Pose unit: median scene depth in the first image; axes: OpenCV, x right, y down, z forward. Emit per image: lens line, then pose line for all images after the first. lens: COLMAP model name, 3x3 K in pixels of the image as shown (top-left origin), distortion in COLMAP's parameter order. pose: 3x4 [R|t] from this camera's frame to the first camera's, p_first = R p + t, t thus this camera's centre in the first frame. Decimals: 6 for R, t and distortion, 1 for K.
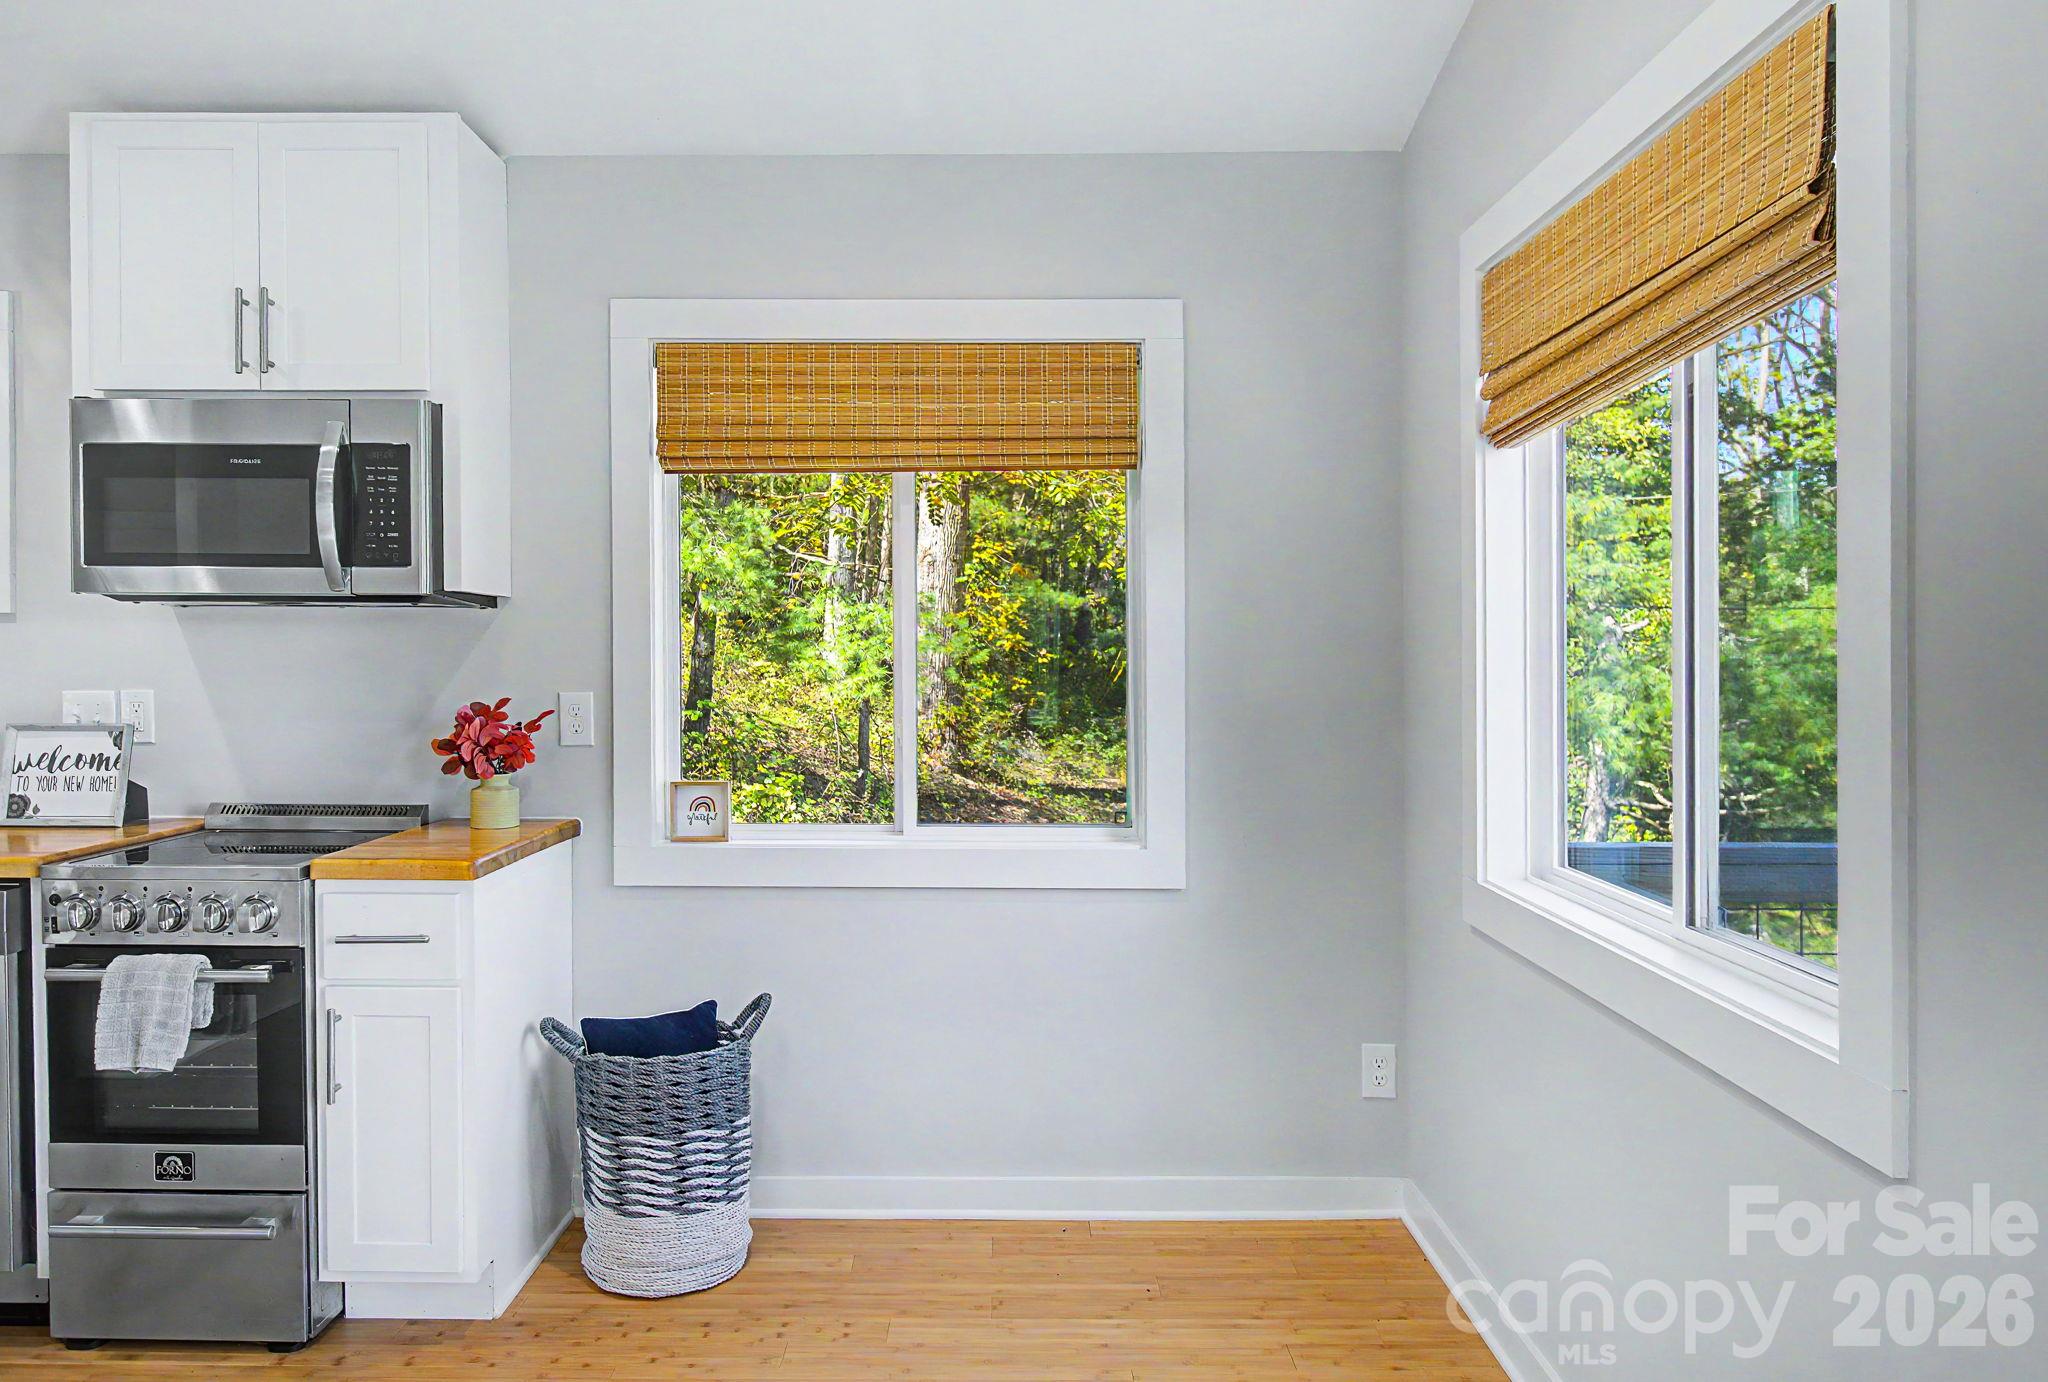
lens RADIAL K [[1372.6, 0, 976.1], [0, 1372.6, 702.7], [0, 0, 1]] dist [0.015120, 0.002349]
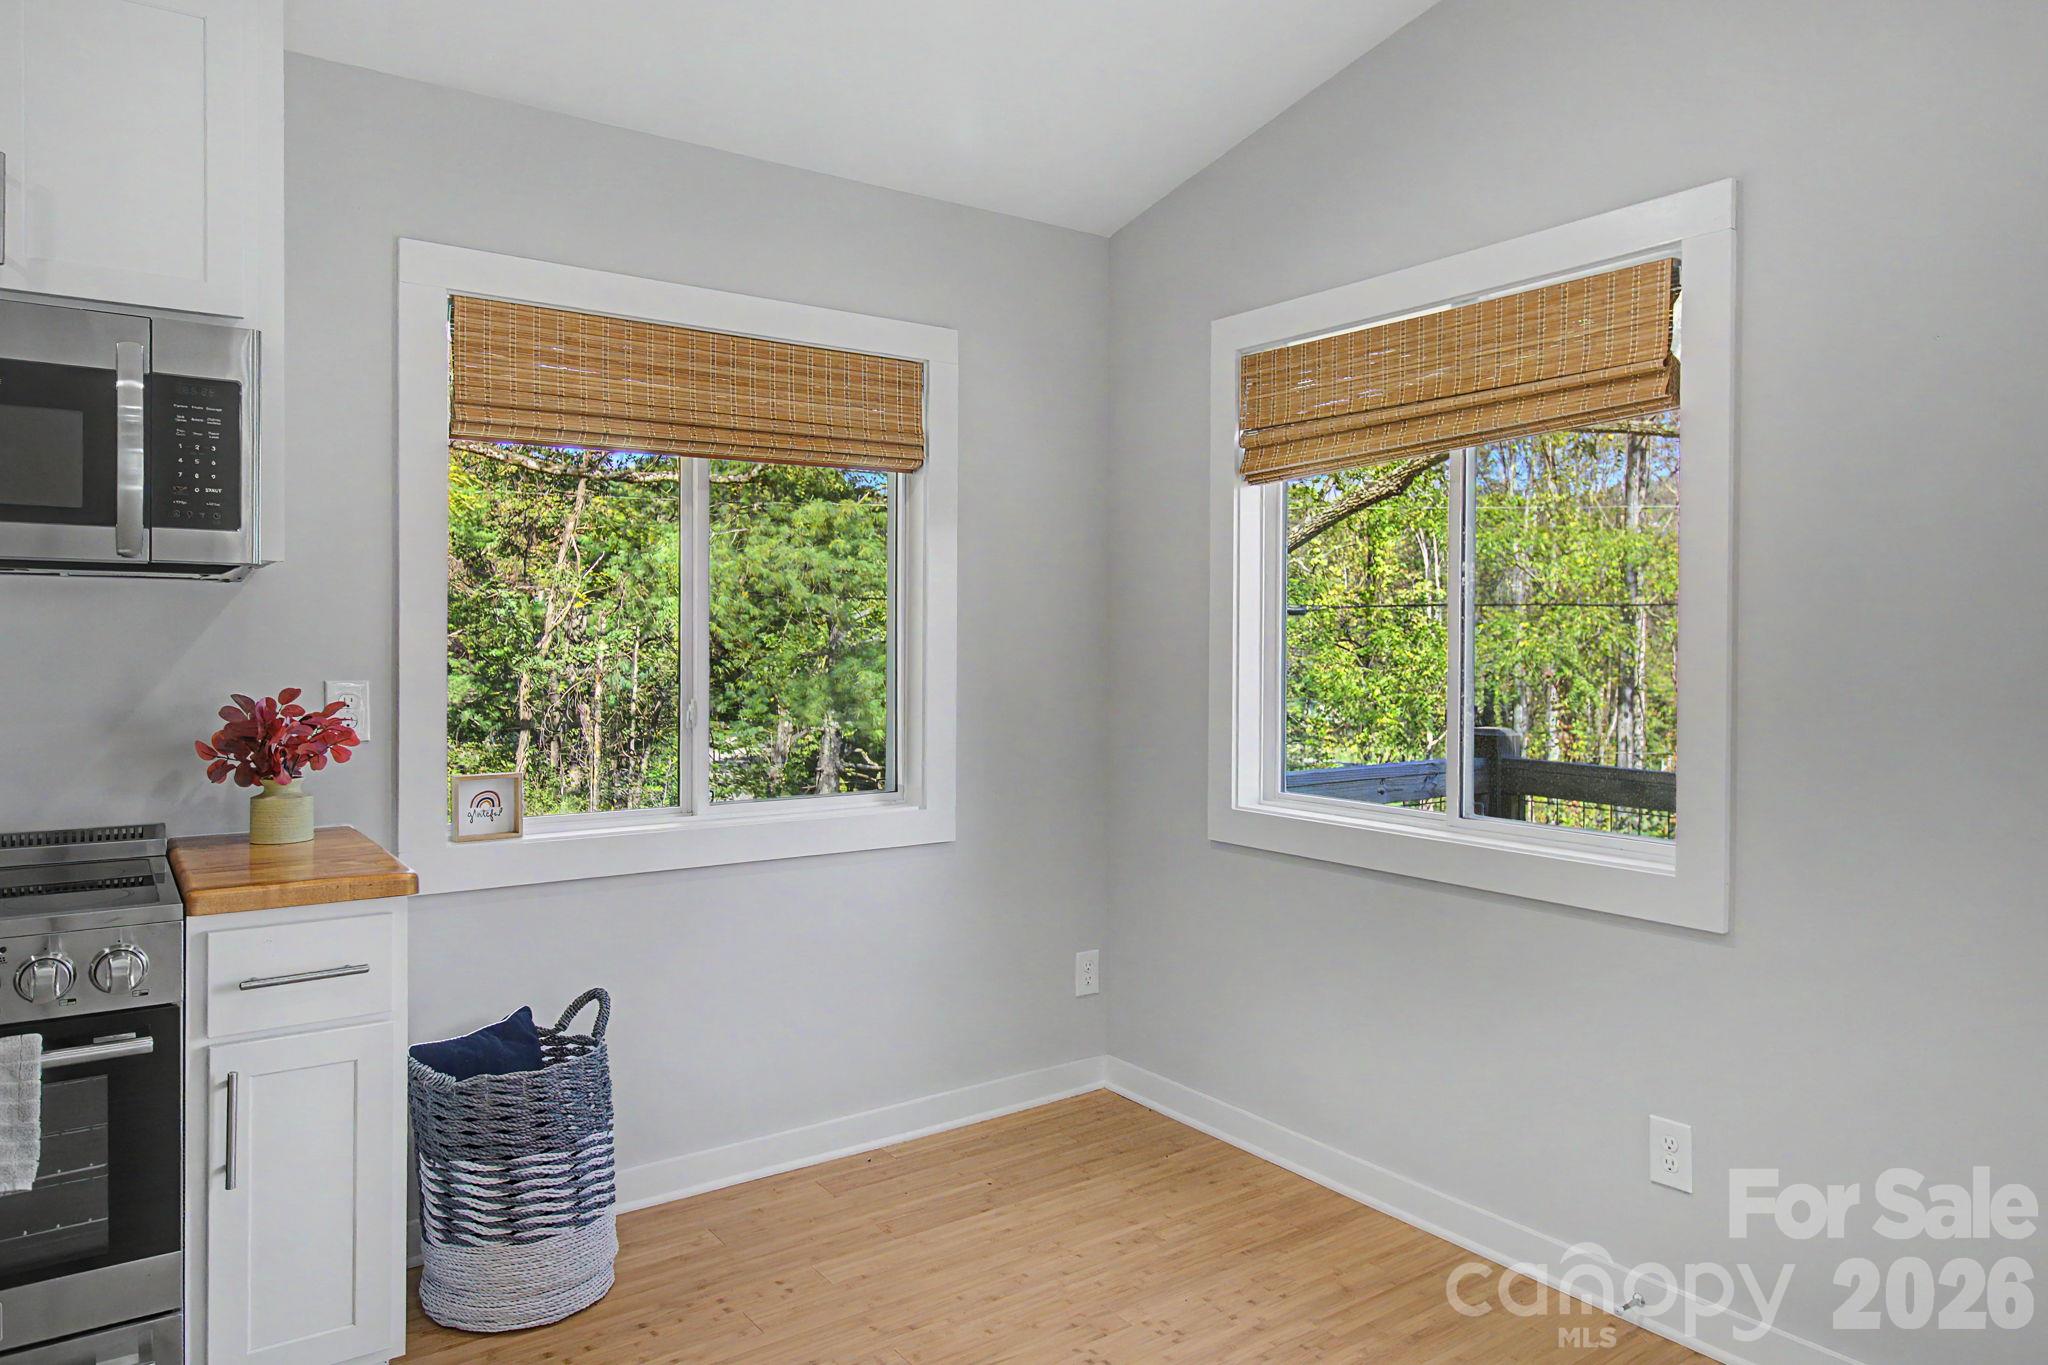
lens RADIAL K [[1323.3, 0, 1015.8], [0, 1323.3, 686.5], [0, 0, 1]] dist [0.011415, 0.004007]
pose [[0.805461, -0.021101, 0.592273, -0.492308], [0.020398, 0.999761, 0.007878, -0.001959], [-0.592297, 0.005735, 0.805699, 0.078727]]
